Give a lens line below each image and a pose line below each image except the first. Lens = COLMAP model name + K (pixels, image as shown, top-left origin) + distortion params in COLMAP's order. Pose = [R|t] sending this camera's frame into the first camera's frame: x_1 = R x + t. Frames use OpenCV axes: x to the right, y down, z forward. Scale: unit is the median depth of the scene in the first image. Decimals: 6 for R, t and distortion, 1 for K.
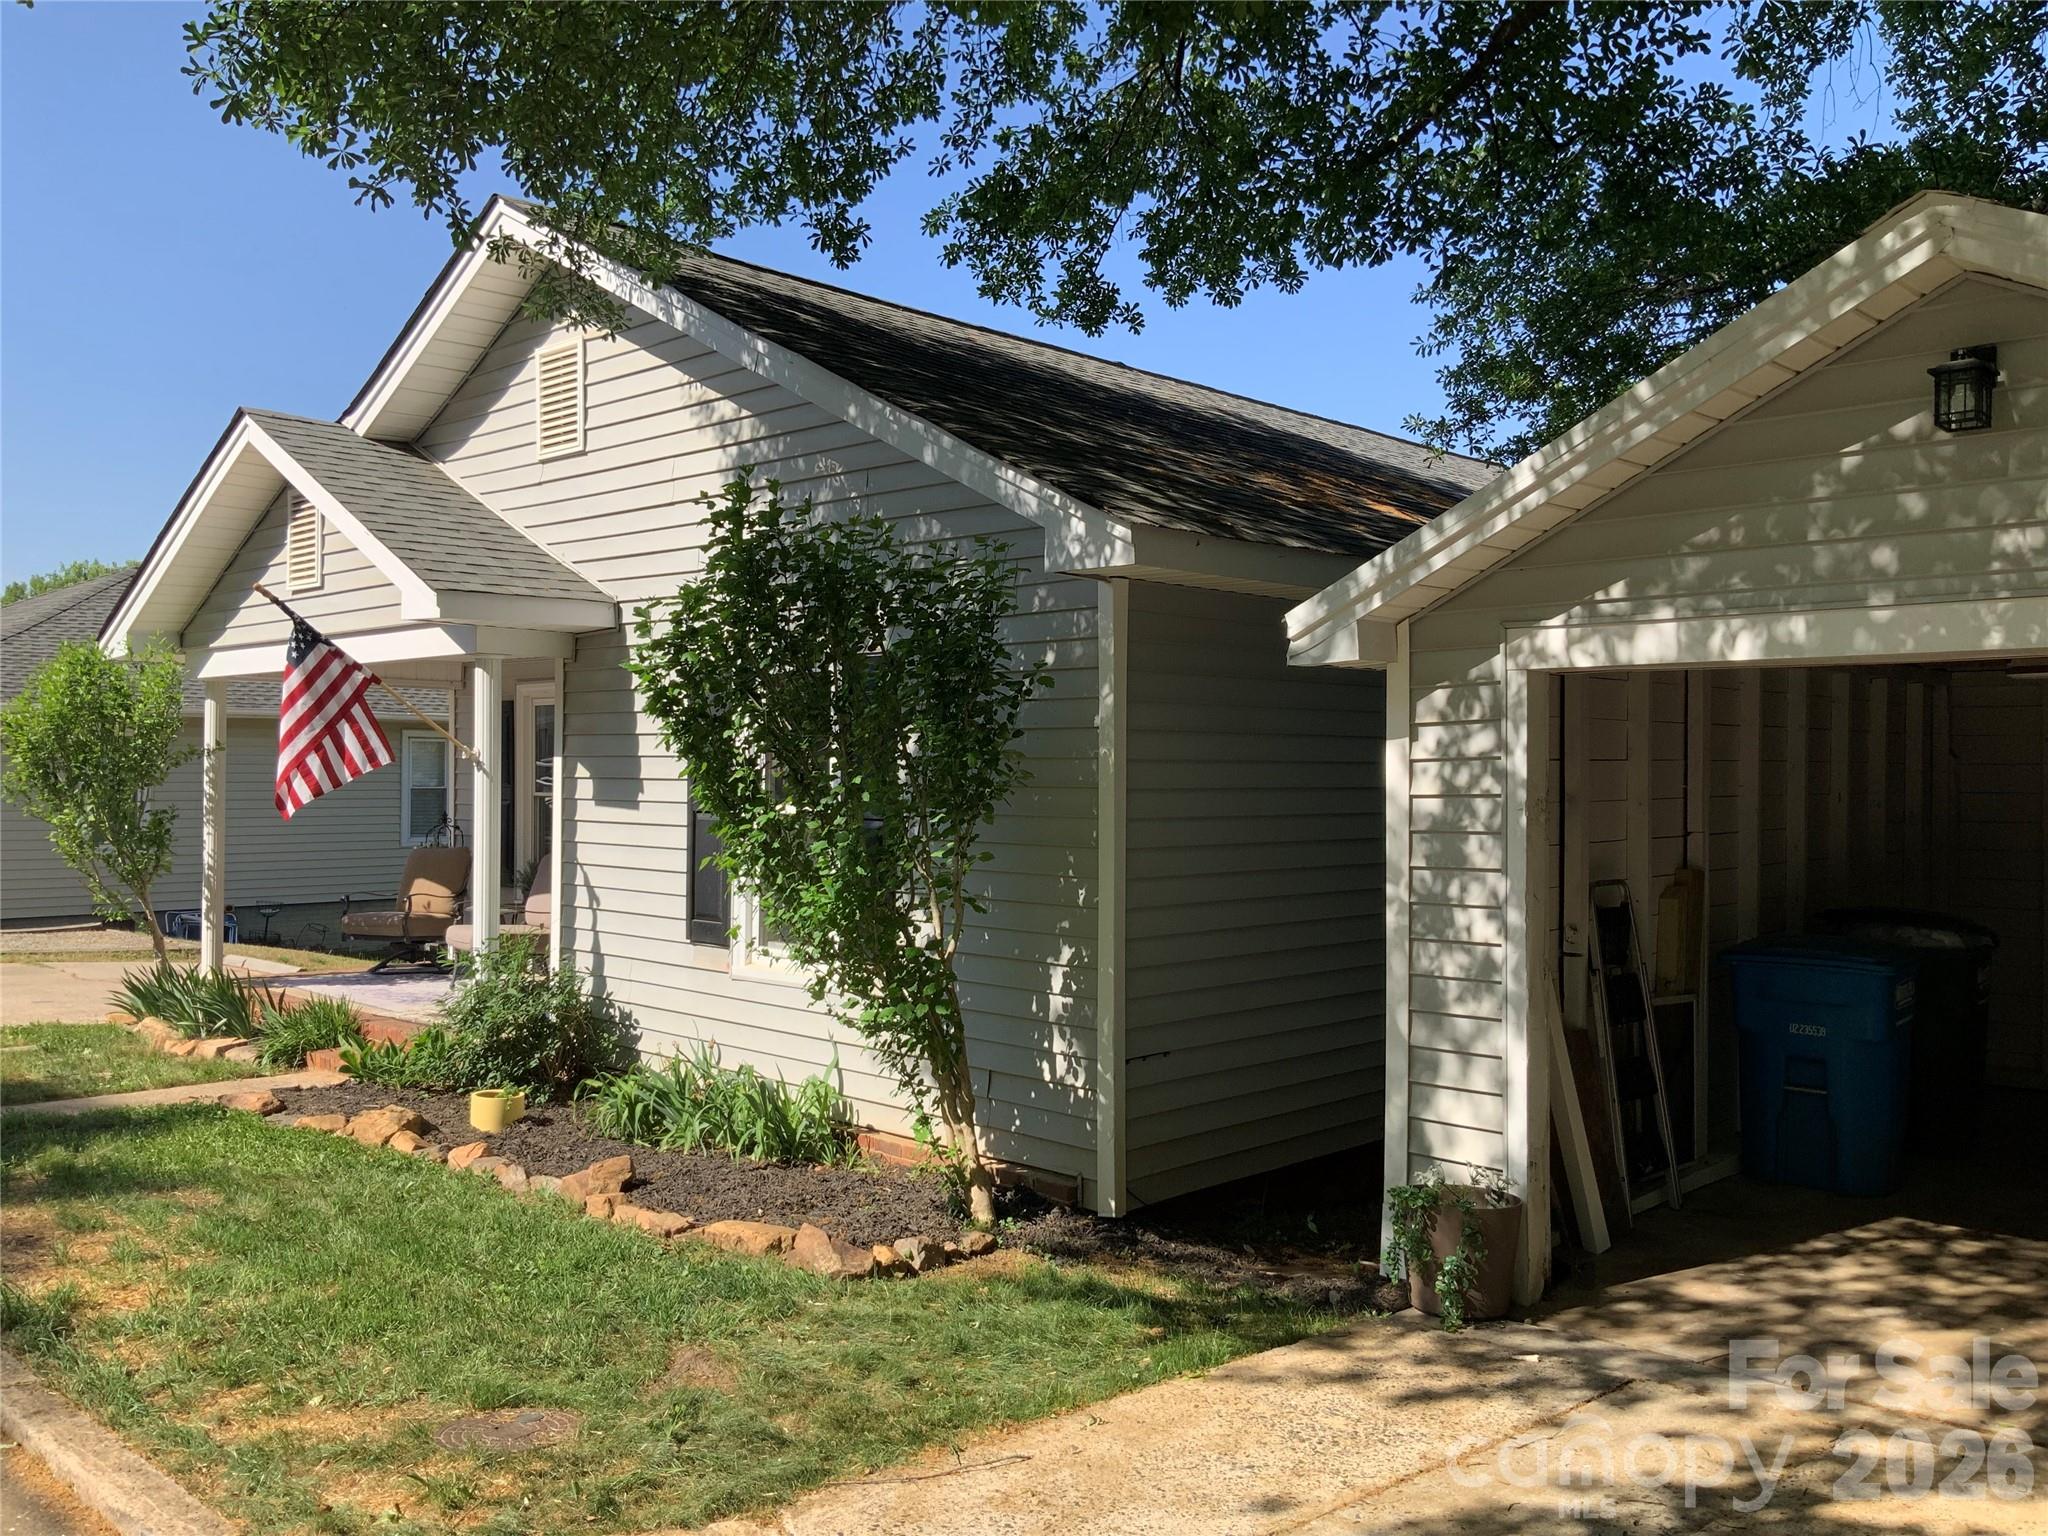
lens RADIAL K [[1744.9, 0, 1028.2], [0, 1744.9, 763.7], [0, 0, 1]] dist [0.063707, -0.135115]
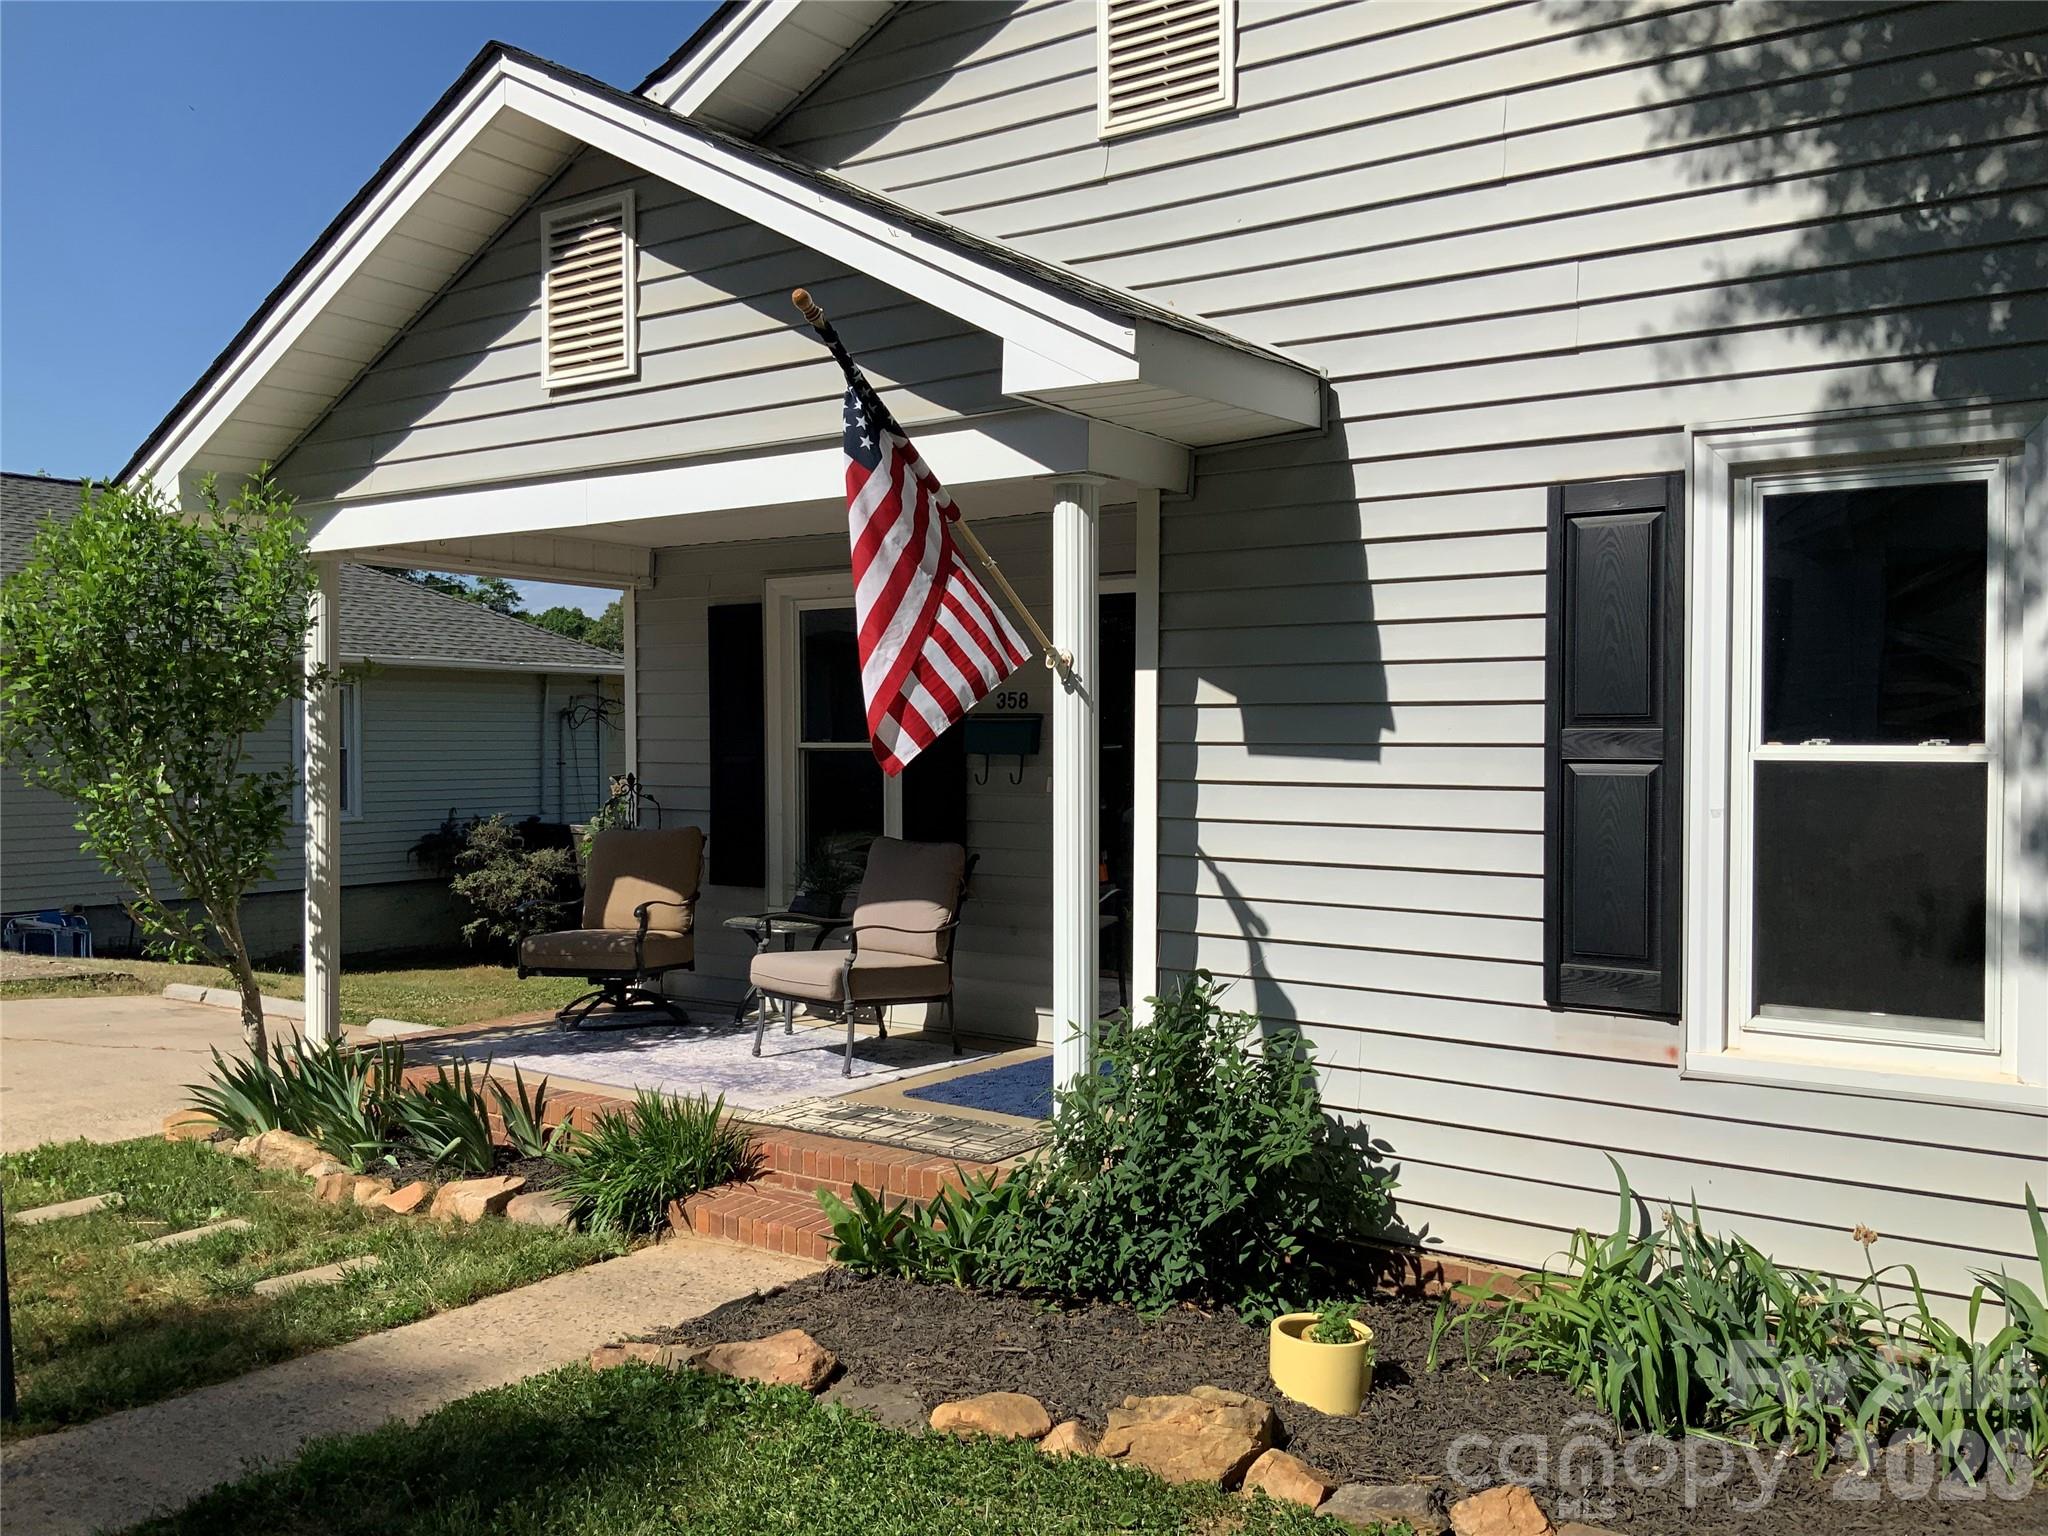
lens RADIAL K [[1744.9, 0, 1020.3], [0, 1744.9, 770.8], [0, 0, 1]] dist [0.063707, -0.135115]
pose [[0.988010, -0.009659, 0.154090, -0.385403], [0.005719, 0.999646, 0.025992, 0.013628], [-0.154287, -0.024799, 0.987715, 0.438234]]
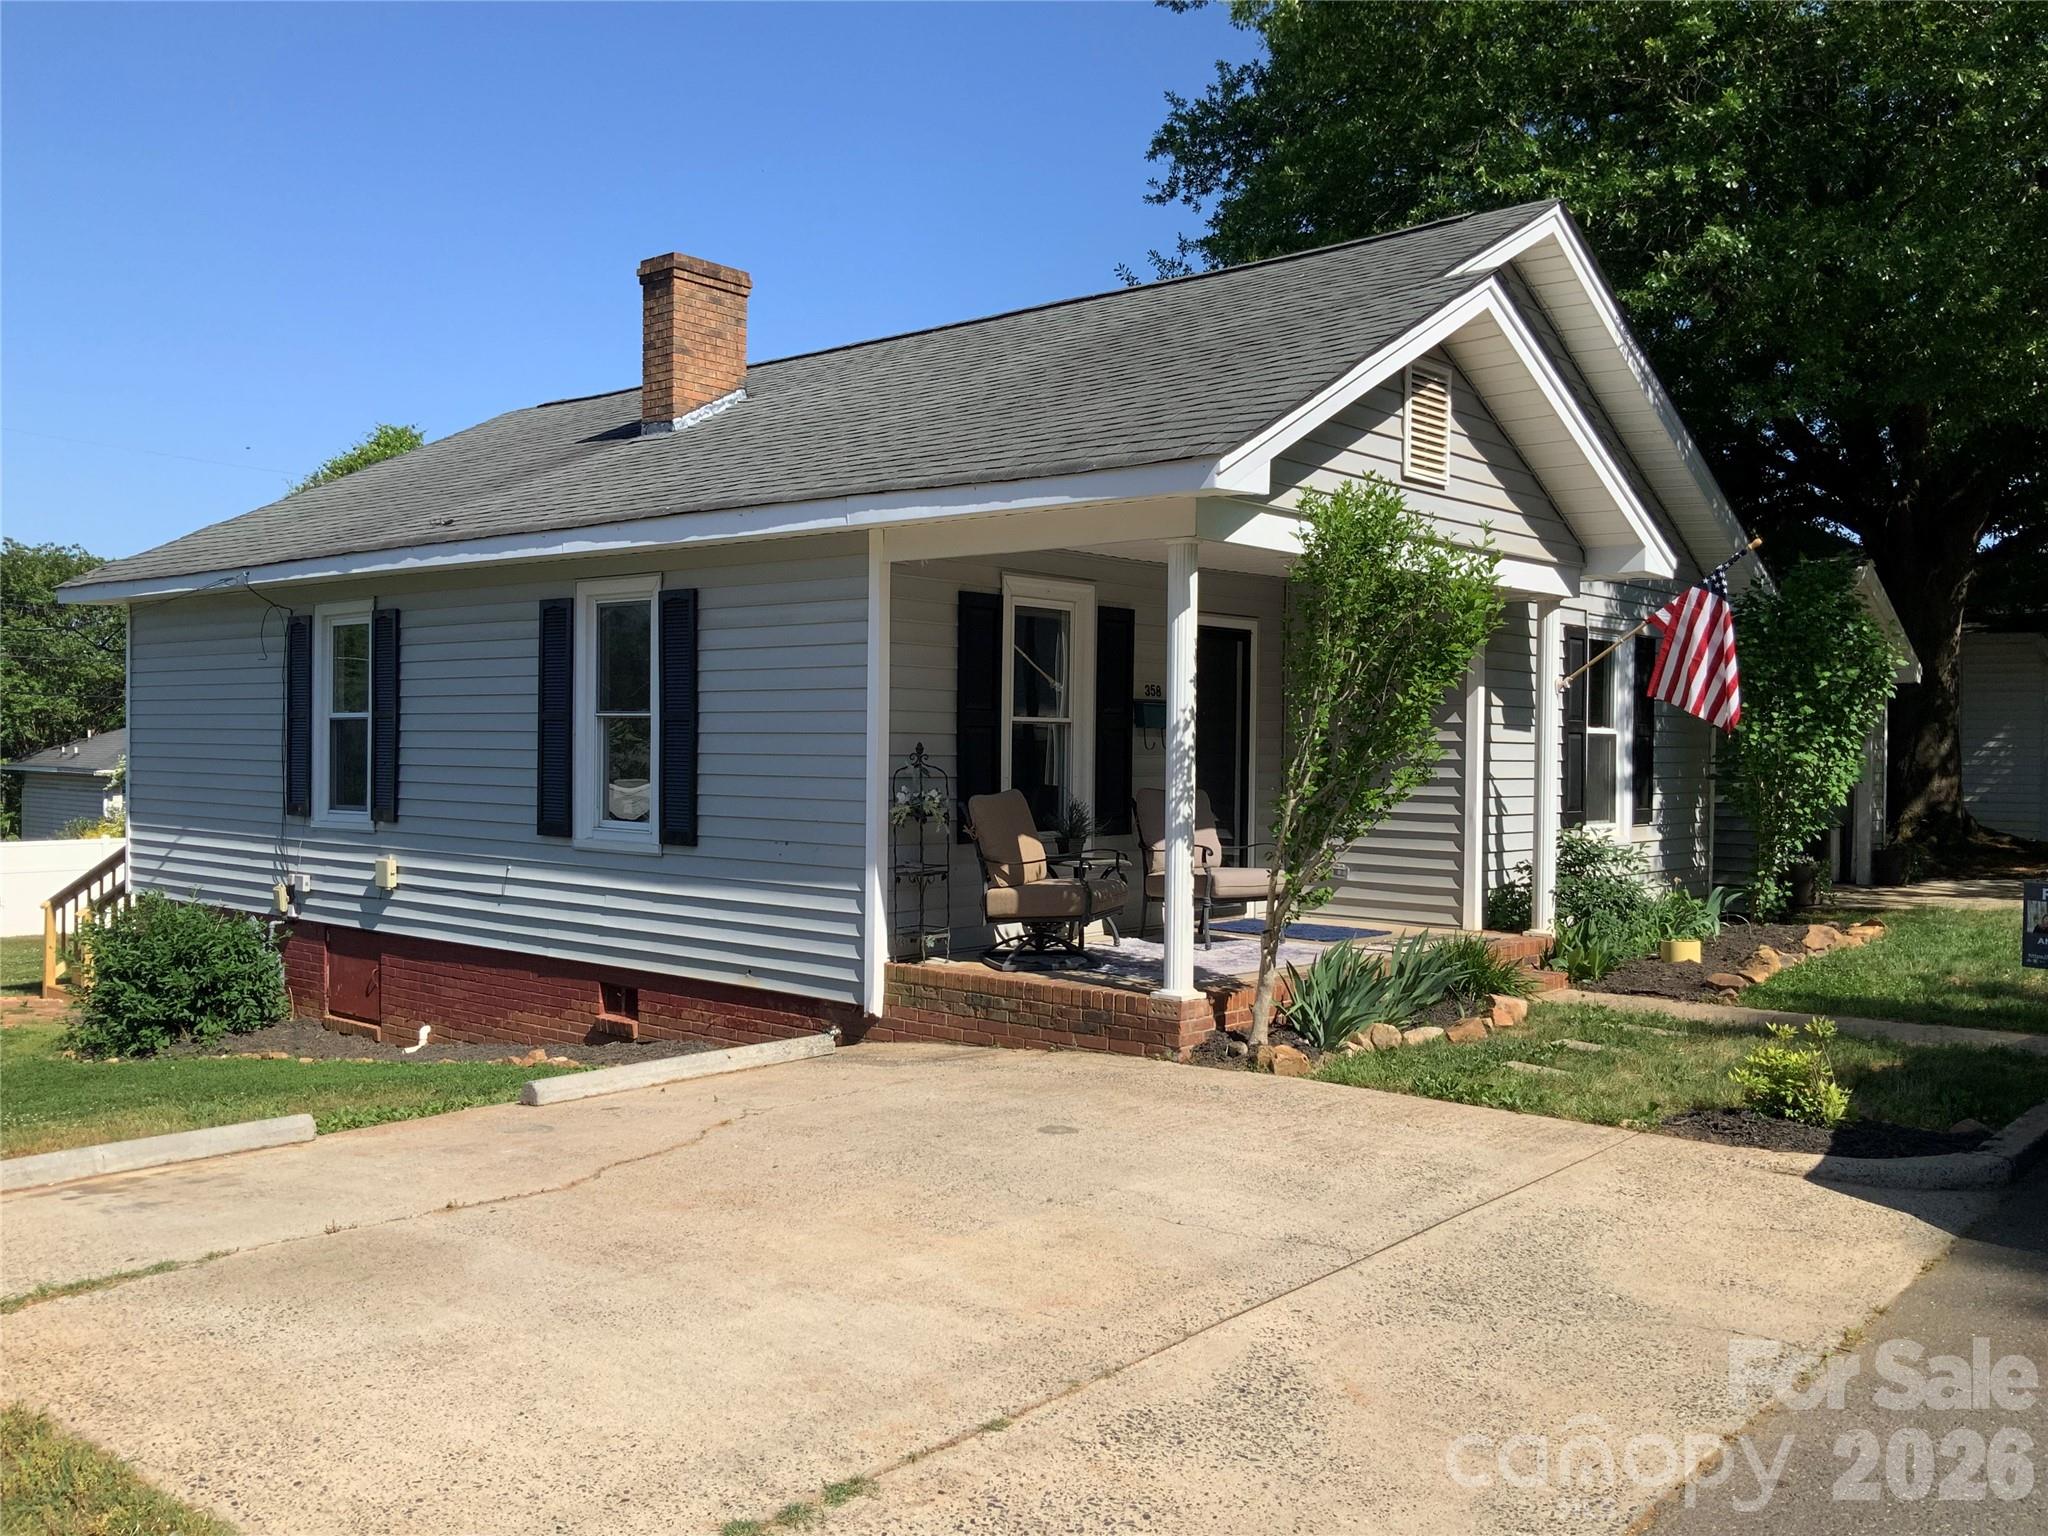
lens RADIAL K [[1744.9, 0, 1023.6], [0, 1744.9, 766.1], [0, 0, 1]] dist [0.063707, -0.135115]
pose [[-0.069433, -0.022146, 0.997341, -1.351390], [-0.018939, 0.999603, 0.020878, 0.029145], [-0.997407, -0.017439, -0.069825, 1.341189]]
